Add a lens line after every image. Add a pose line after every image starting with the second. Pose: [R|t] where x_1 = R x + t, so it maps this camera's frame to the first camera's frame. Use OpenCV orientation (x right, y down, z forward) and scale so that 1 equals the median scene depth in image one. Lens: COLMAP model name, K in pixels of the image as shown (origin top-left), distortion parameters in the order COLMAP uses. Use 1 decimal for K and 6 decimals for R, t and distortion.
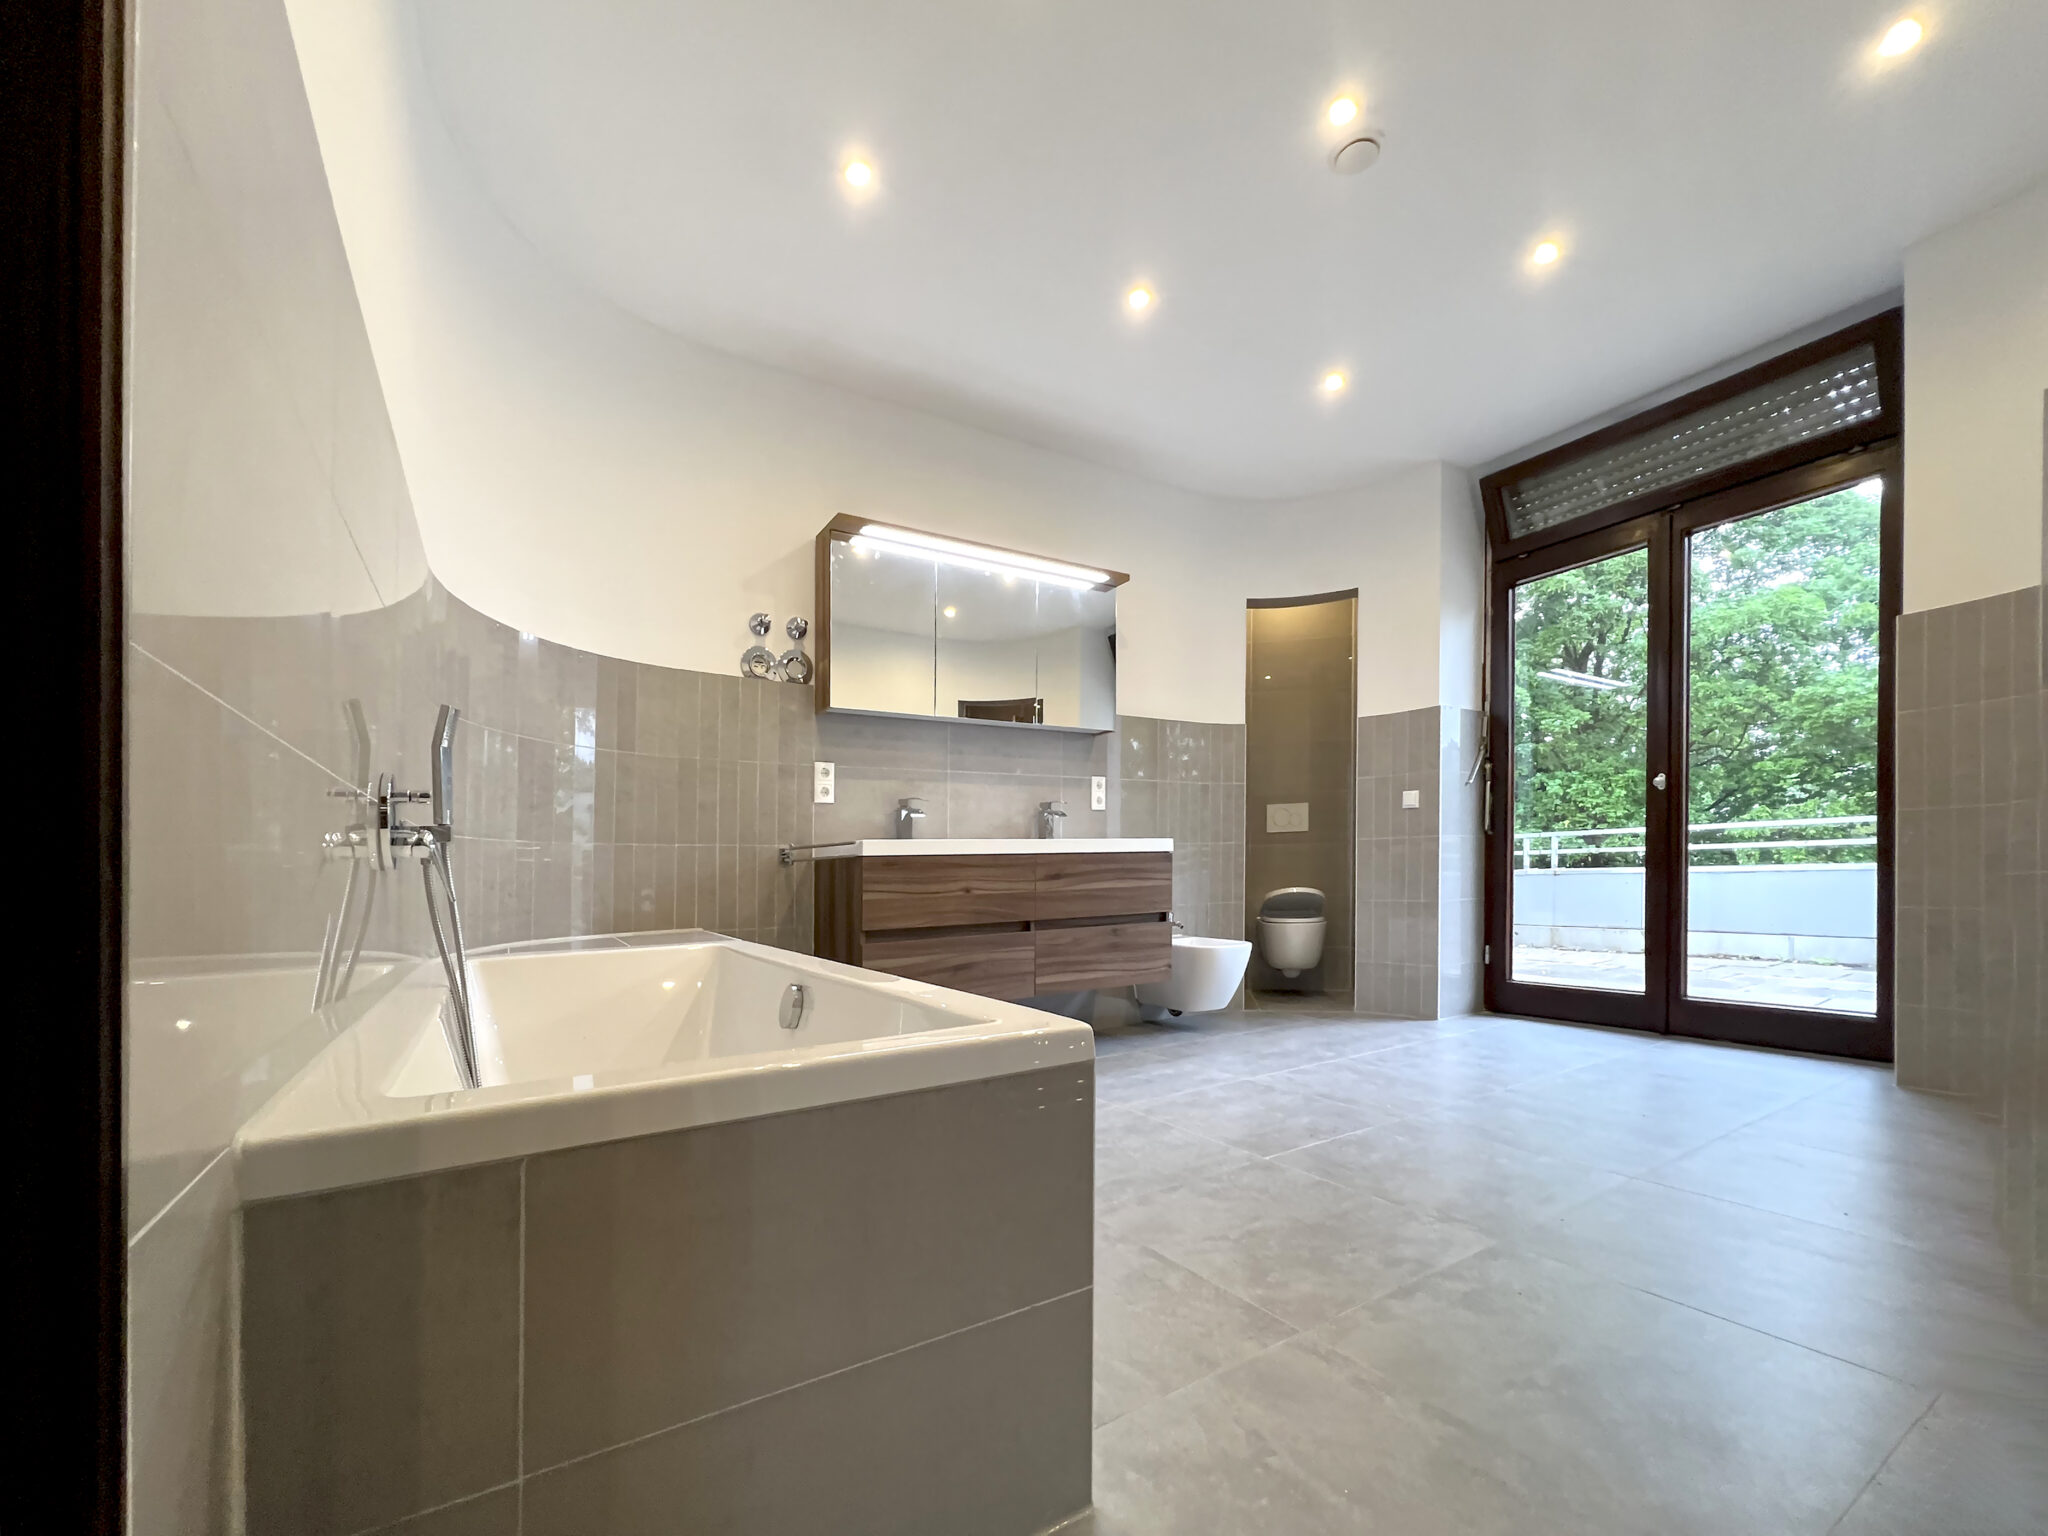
lens RADIAL K [[851.4, 0, 1036.9], [0, 851.4, 771.6], [0, 0, 1]] dist [0.001572, 0.000999]
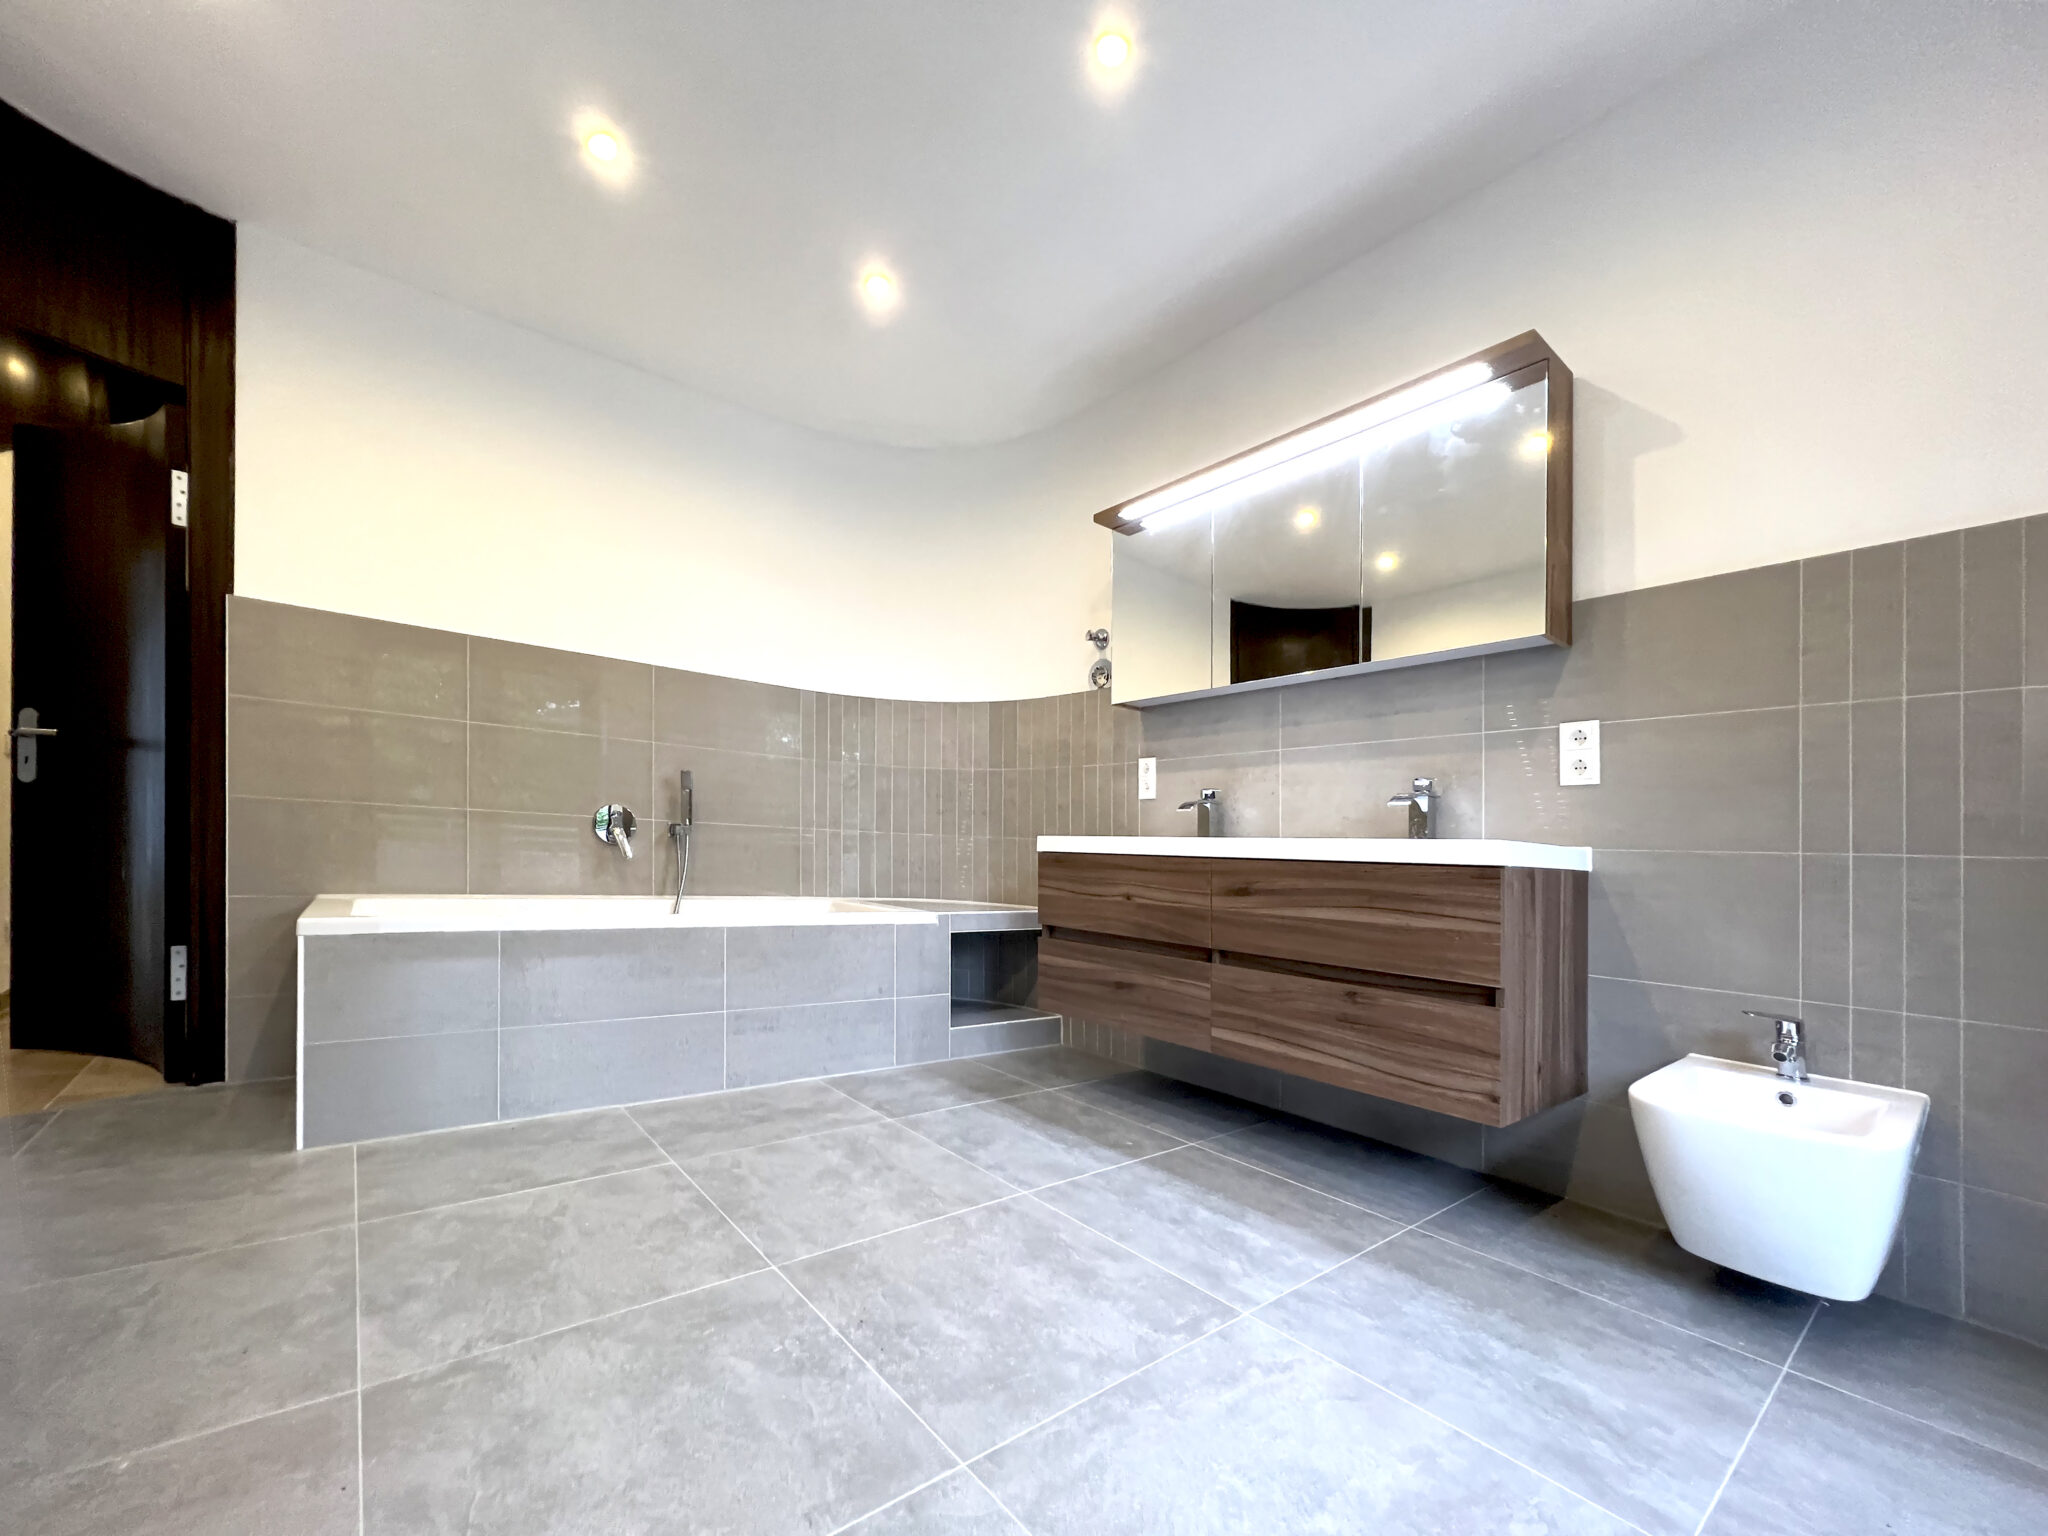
lens RADIAL K [[803.8, 0, 1035.1], [0, 803.8, 776.5], [0, 0, 1]] dist [0.002840, 0.000617]
pose [[0.106643, -0.064081, -0.992230, 0.665491], [0.073067, 0.995728, -0.056453, 0.054140], [0.991609, -0.066479, 0.110870, 0.768395]]
